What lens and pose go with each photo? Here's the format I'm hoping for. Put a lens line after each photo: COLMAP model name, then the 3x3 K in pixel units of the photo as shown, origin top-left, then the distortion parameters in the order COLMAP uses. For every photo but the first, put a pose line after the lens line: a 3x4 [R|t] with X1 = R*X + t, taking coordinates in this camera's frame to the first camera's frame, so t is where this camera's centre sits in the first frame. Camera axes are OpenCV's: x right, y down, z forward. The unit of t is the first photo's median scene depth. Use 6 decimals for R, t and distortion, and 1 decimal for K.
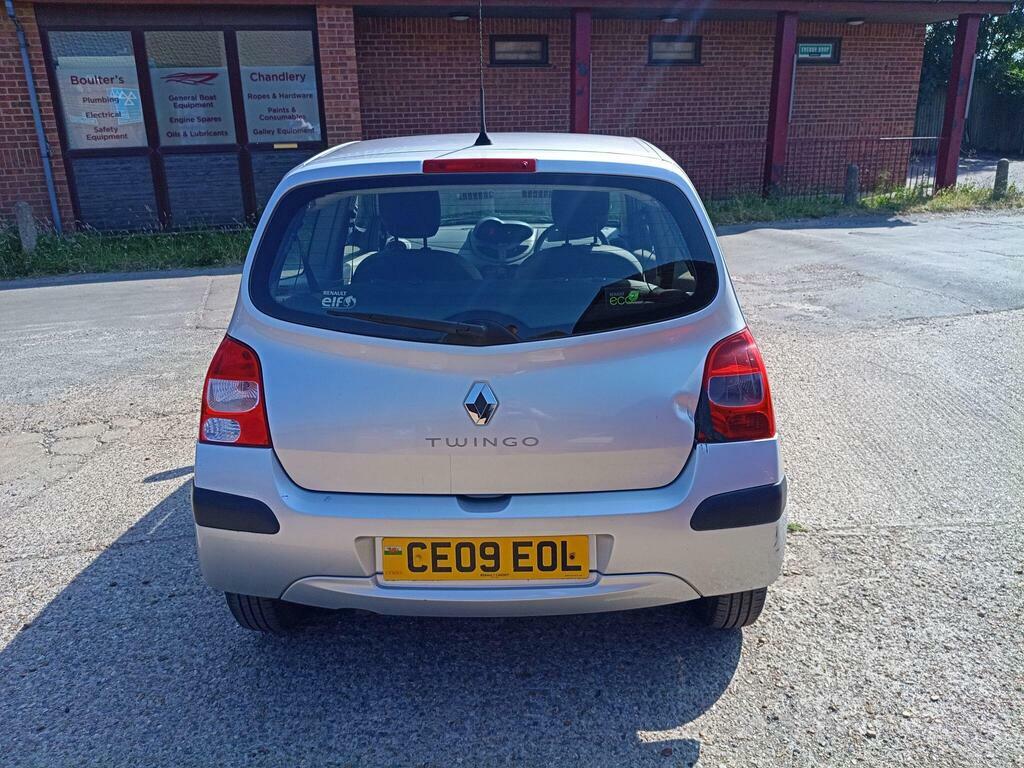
lens RADIAL K [[778.6, 0, 517.3], [0, 778.6, 387.9], [0, 0, 1]] dist [-0.000478, -0.027664]
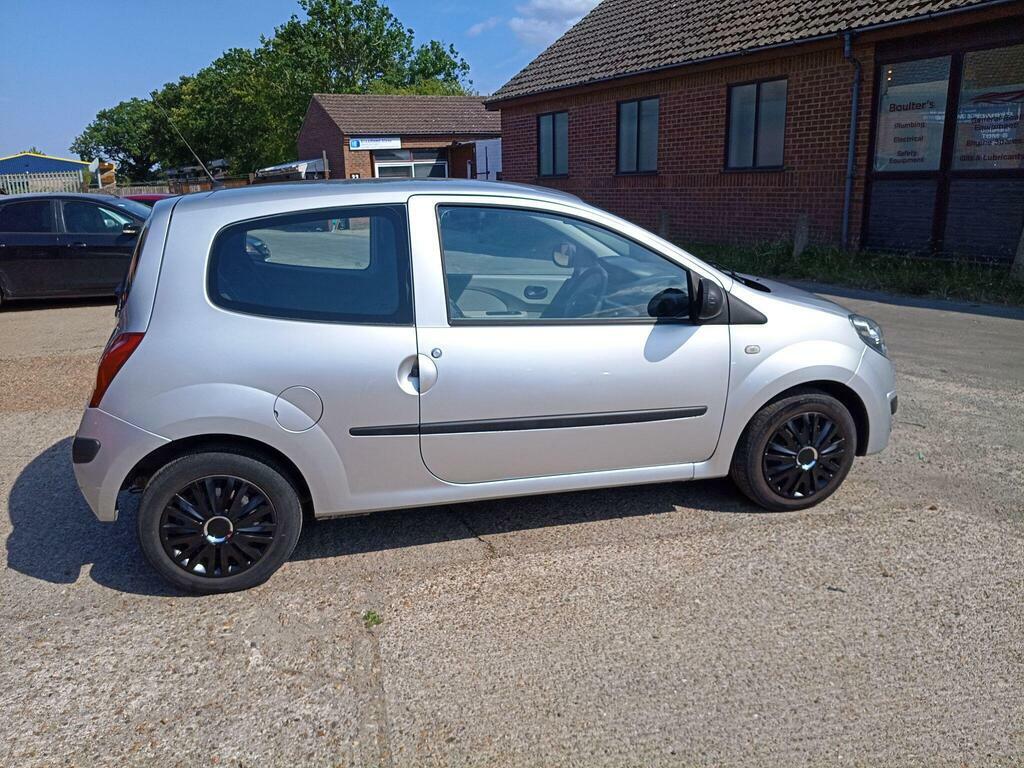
lens RADIAL K [[778.6, 0, 516.1], [0, 778.6, 375.2], [0, 0, 1]] dist [-0.000478, -0.027664]
pose [[0.258961, 0.253212, -0.932107, 0.554127], [-0.282837, 0.942604, 0.177485, -0.137247], [0.923549, 0.217673, 0.315715, 0.389706]]
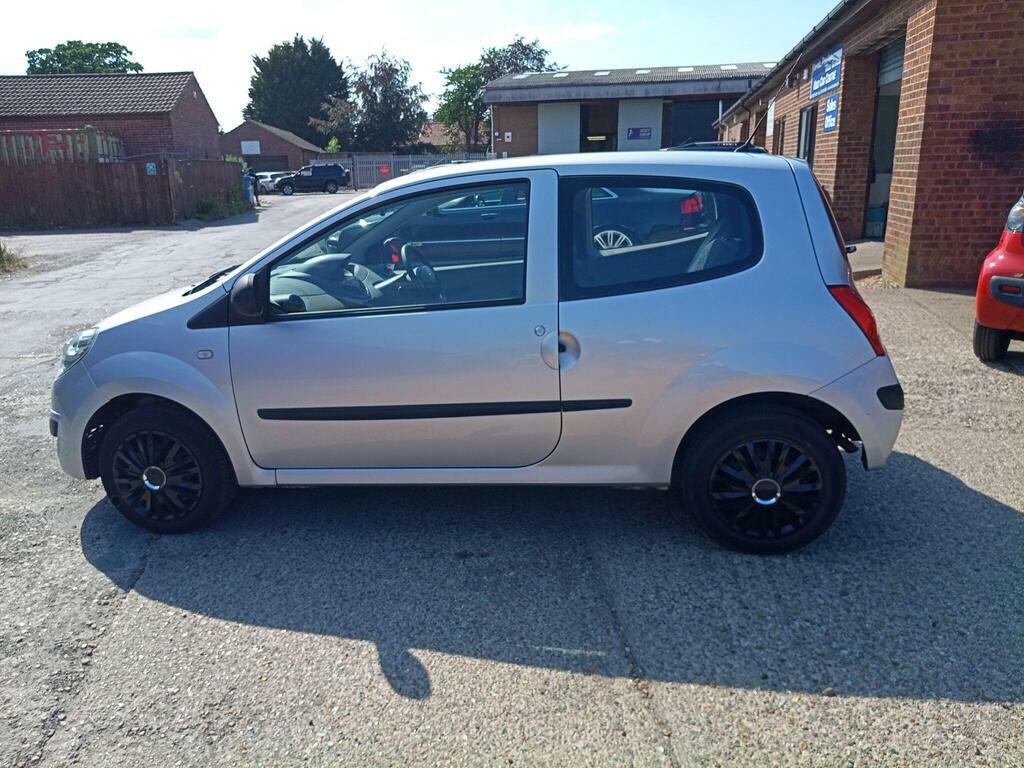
lens RADIAL K [[775.1, 0, 516.6], [0, 775.1, 356.4], [0, 0, 1]] dist [0.003348, -0.019342]
pose [[0.137212, -0.212492, 0.967481, -0.573309], [0.342537, 0.926640, 0.154942, -0.112776], [-0.929431, 0.310139, 0.199932, 0.416212]]
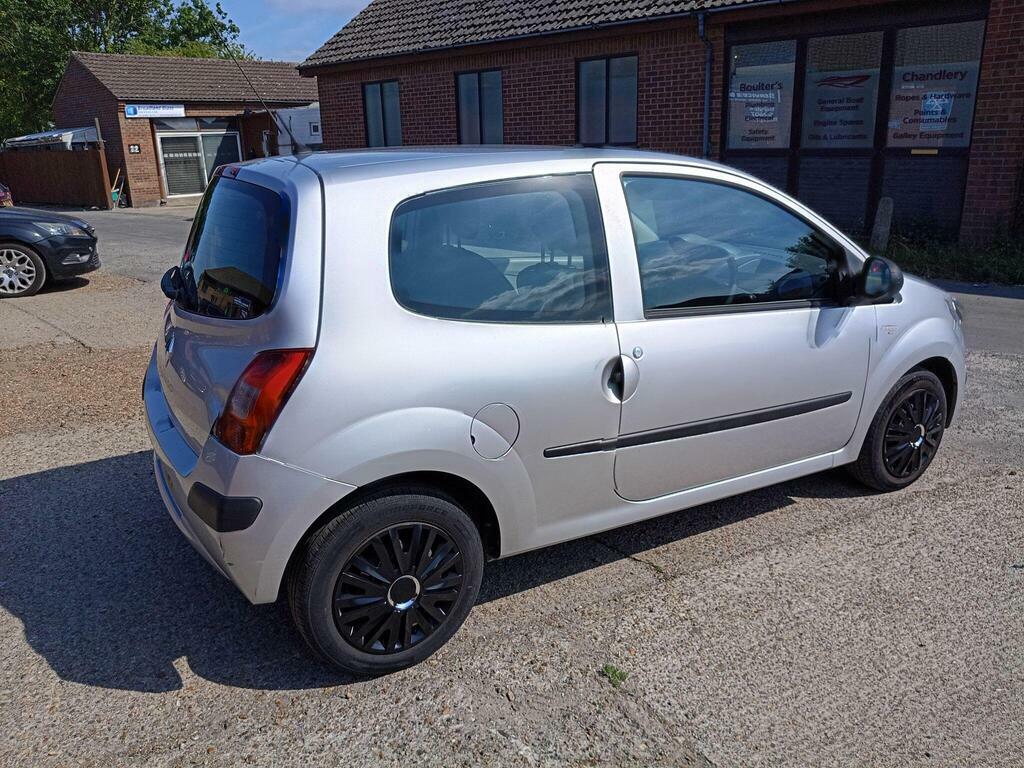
lens RADIAL K [[778.6, 0, 505.0], [0, 778.6, 379.4], [0, 0, 1]] dist [-0.000478, -0.027664]
pose [[0.514534, 0.260651, -0.816894, 0.402710], [-0.268049, 0.953828, 0.135508, -0.078914], [0.814497, 0.149245, 0.560644, 0.217344]]
